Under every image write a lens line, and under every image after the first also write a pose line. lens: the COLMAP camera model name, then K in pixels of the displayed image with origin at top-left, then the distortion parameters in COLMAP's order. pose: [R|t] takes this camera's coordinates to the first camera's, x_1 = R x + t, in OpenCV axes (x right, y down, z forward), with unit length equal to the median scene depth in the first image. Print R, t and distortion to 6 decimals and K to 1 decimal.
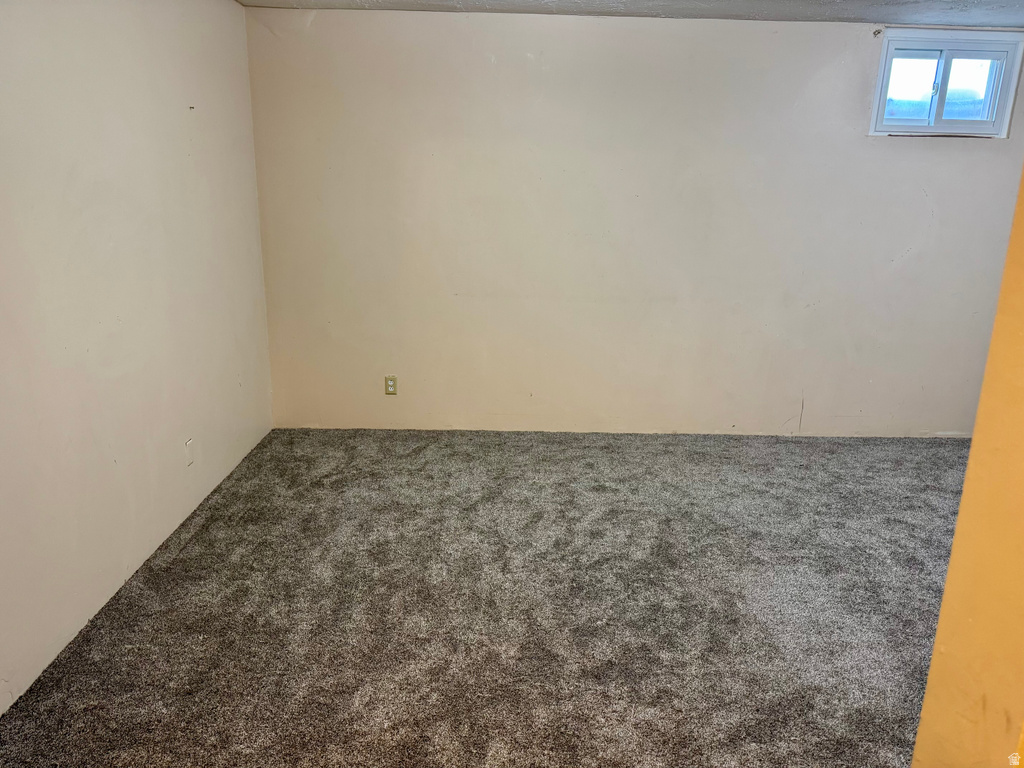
lens RADIAL K [[780.9, 0, 509.6], [0, 780.9, 367.6], [0, 0, 1]] dist [0.238870, -0.239647]
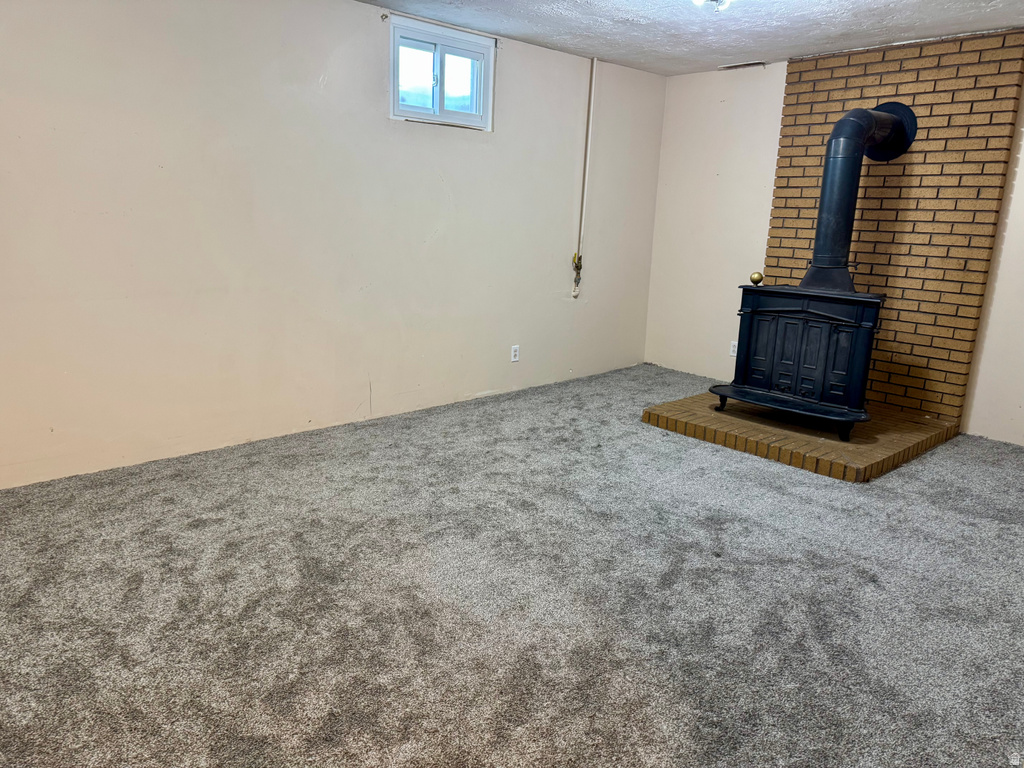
lens RADIAL K [[780.9, 0, 509.6], [0, 780.9, 367.6], [0, 0, 1]] dist [0.238870, -0.239647]
pose [[0.766802, -0.134434, 0.627648, -0.146938], [0.138948, 0.989402, 0.042163, 0.005952], [-0.626664, 0.054880, 0.777355, 0.162047]]
